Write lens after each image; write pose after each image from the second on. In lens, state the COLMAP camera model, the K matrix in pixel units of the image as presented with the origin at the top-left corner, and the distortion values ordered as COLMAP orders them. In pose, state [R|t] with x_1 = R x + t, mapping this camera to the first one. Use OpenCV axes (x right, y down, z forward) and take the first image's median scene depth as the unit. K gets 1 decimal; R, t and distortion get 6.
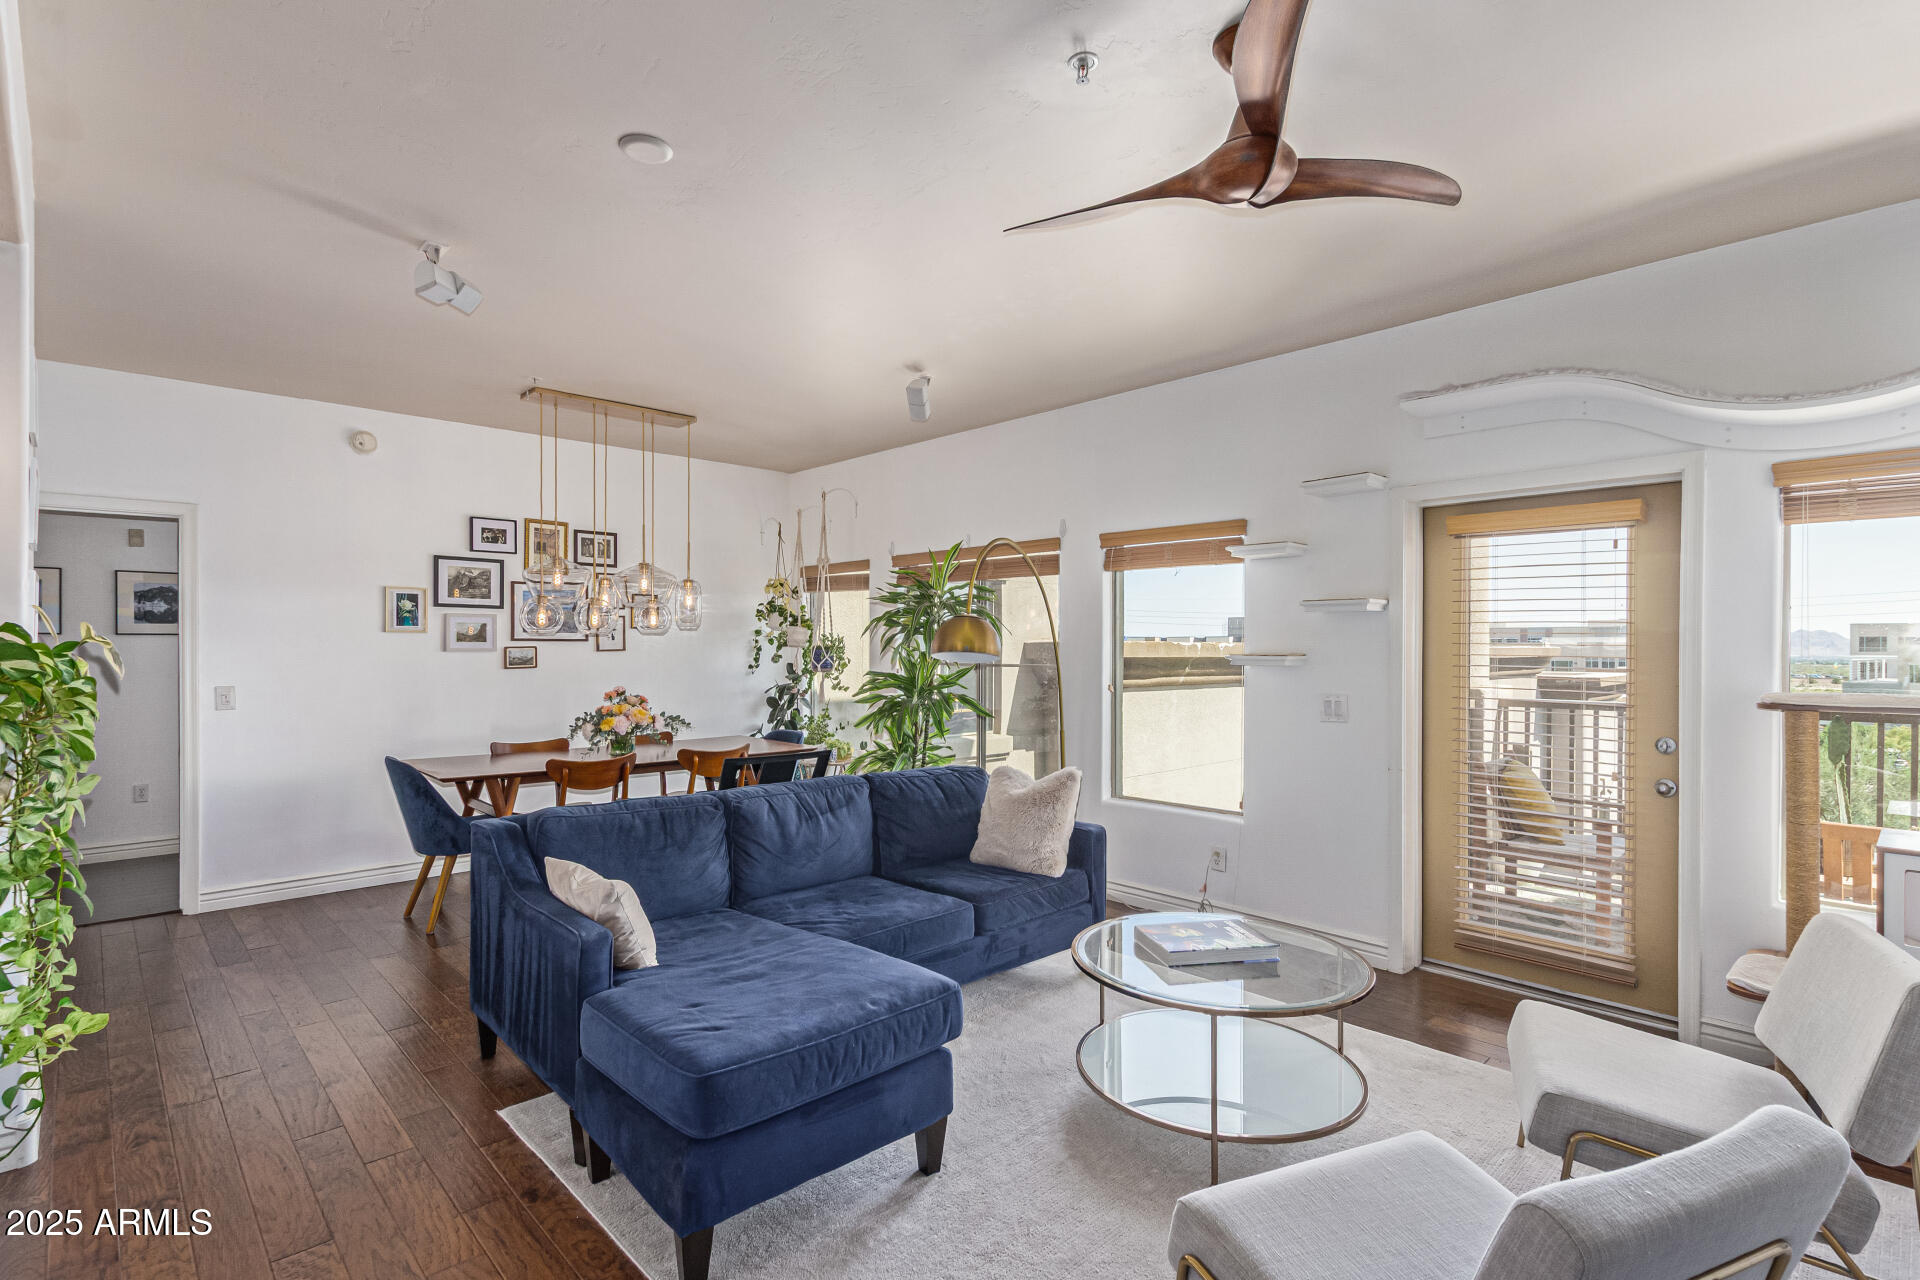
lens RADIAL K [[903.5, 0, 957.1], [0, 903.5, 639.5], [0, 0, 1]] dist [0.015840, -0.005863]
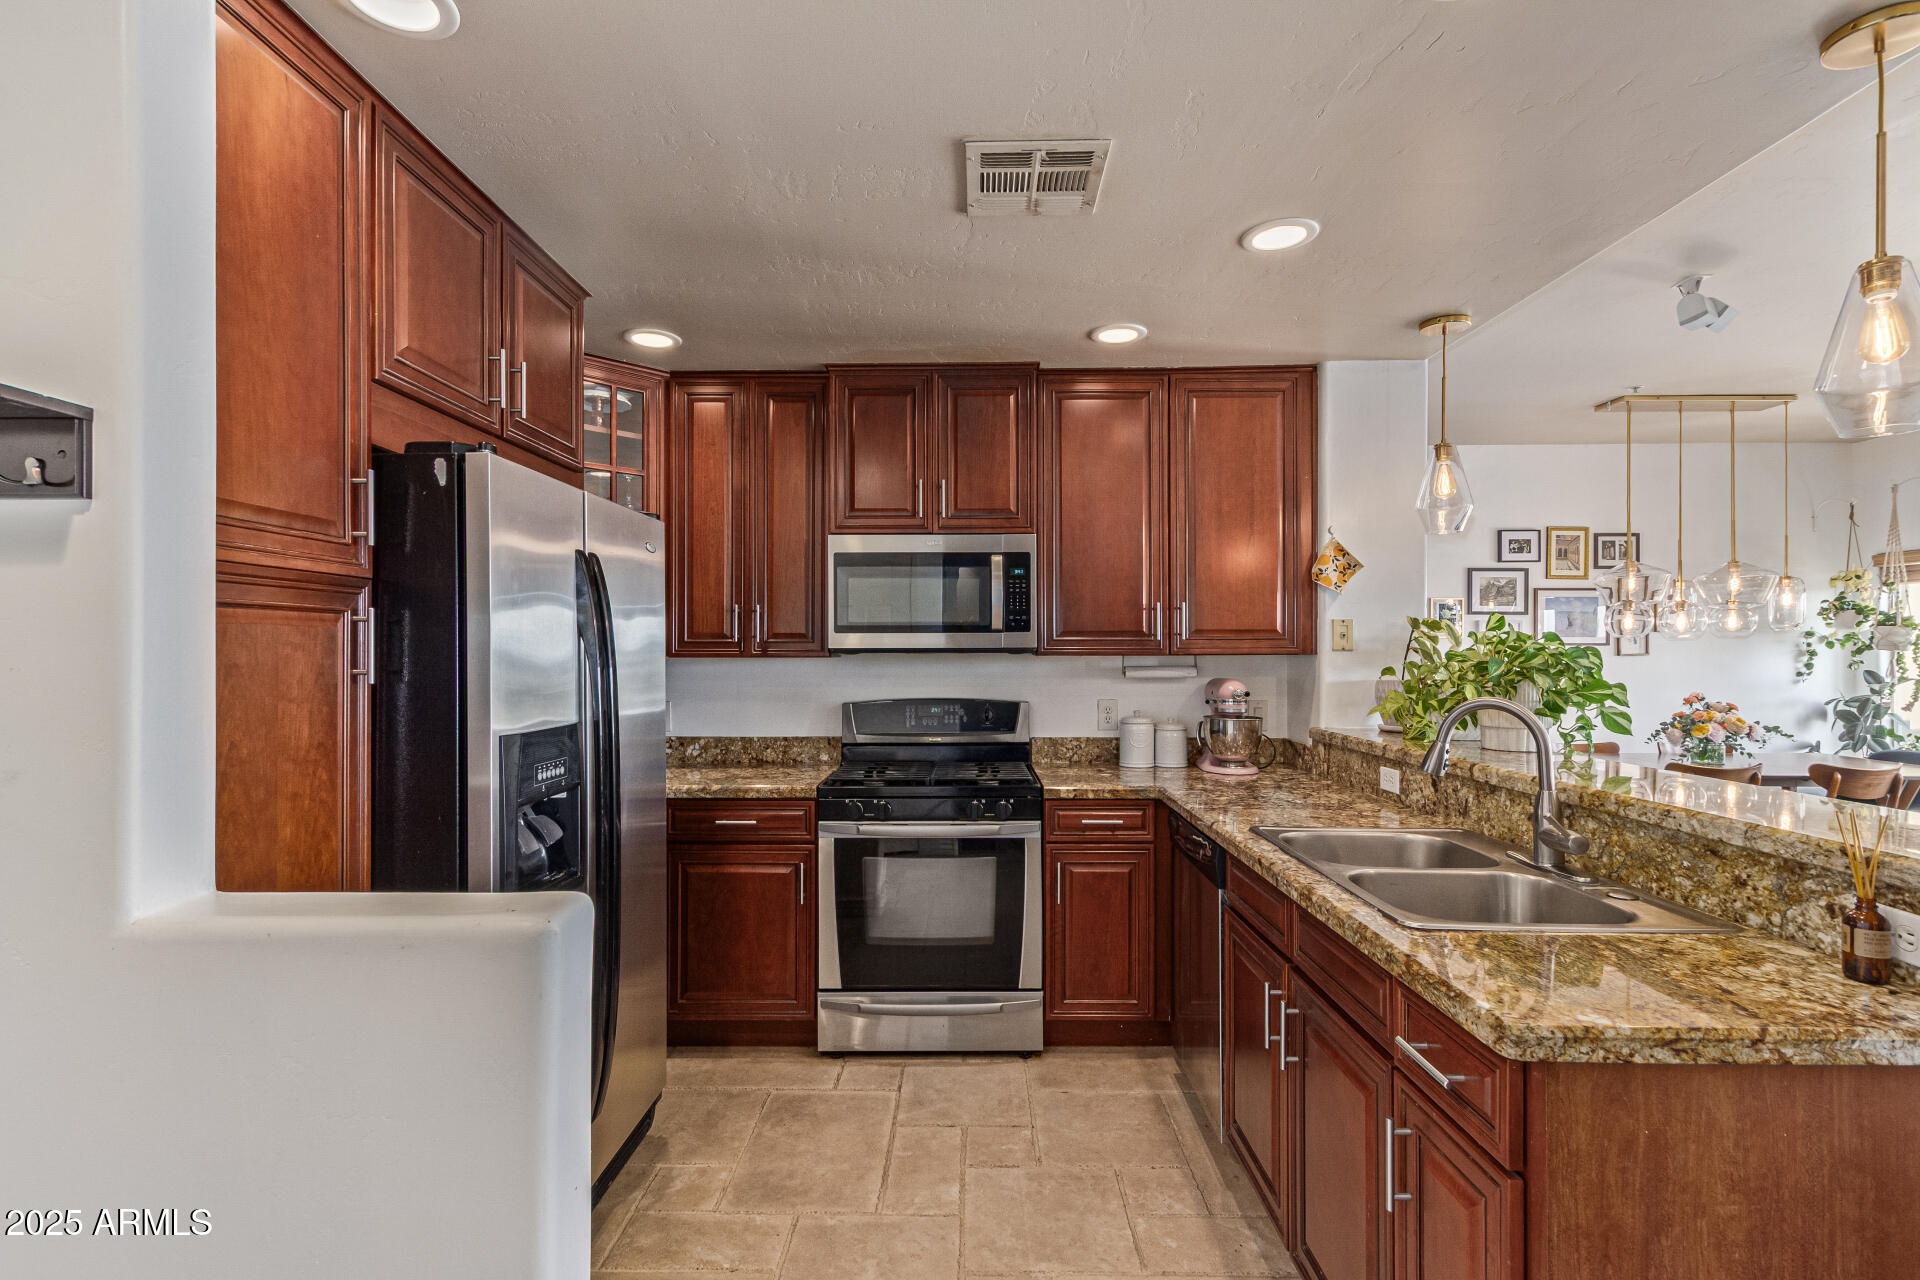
lens RADIAL K [[903.5, 0, 961.9], [0, 903.5, 637.6], [0, 0, 1]] dist [0.015840, -0.005863]
pose [[0.719625, -0.014346, -0.694215, -0.245700], [0.005259, 0.999870, -0.015212, 0.004992], [0.694343, 0.007296, 0.719607, -0.212480]]
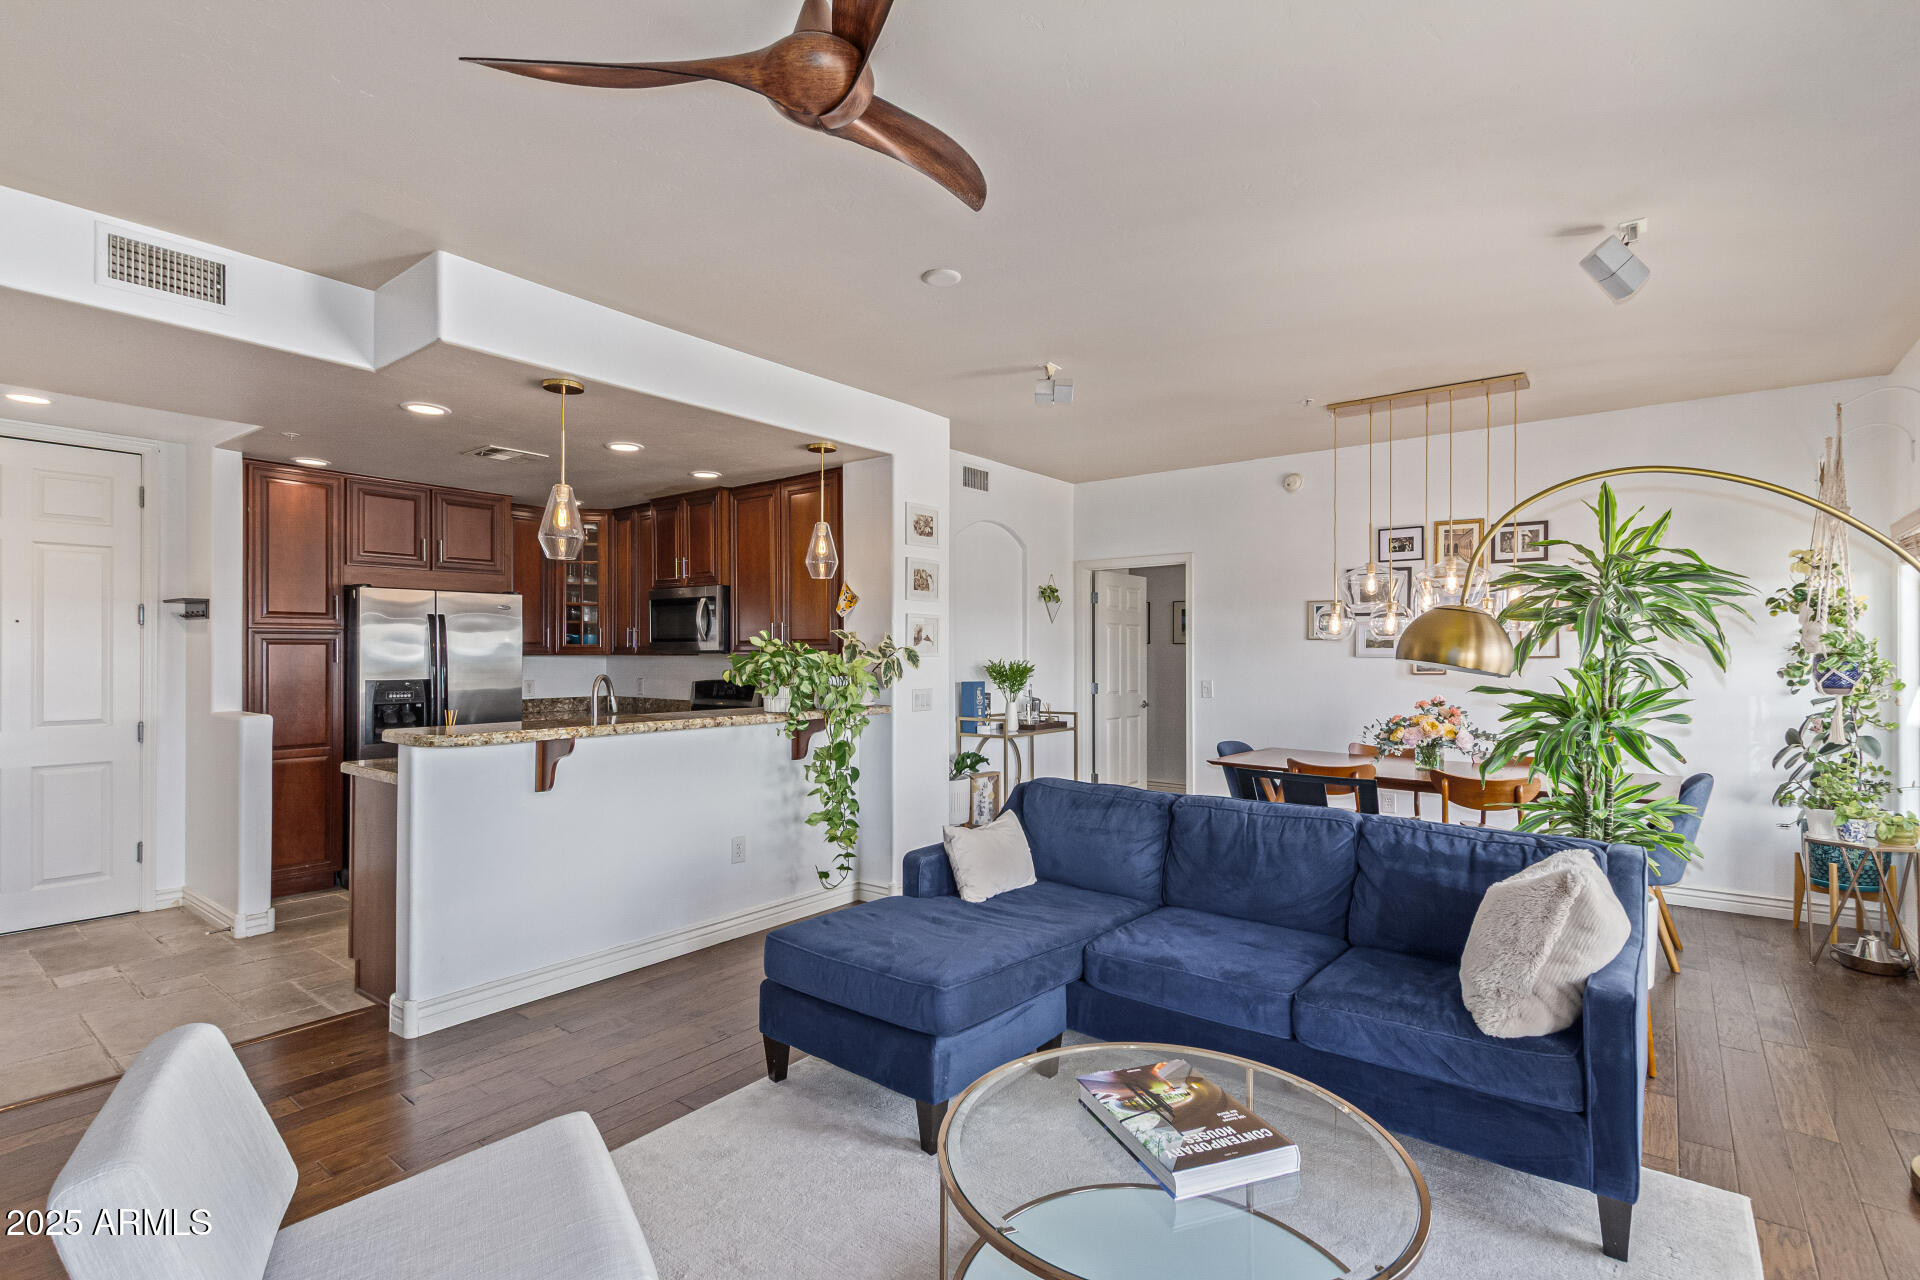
lens RADIAL K [[903.5, 0, 991.0], [0, 903.5, 656.0], [0, 0, 1]] dist [0.015840, -0.005863]
pose [[0.171015, 0.005931, -0.985251, 0.419816], [0.004445, 0.999967, 0.006791, 0.002471], [0.985258, -0.005541, 0.170983, 0.368482]]
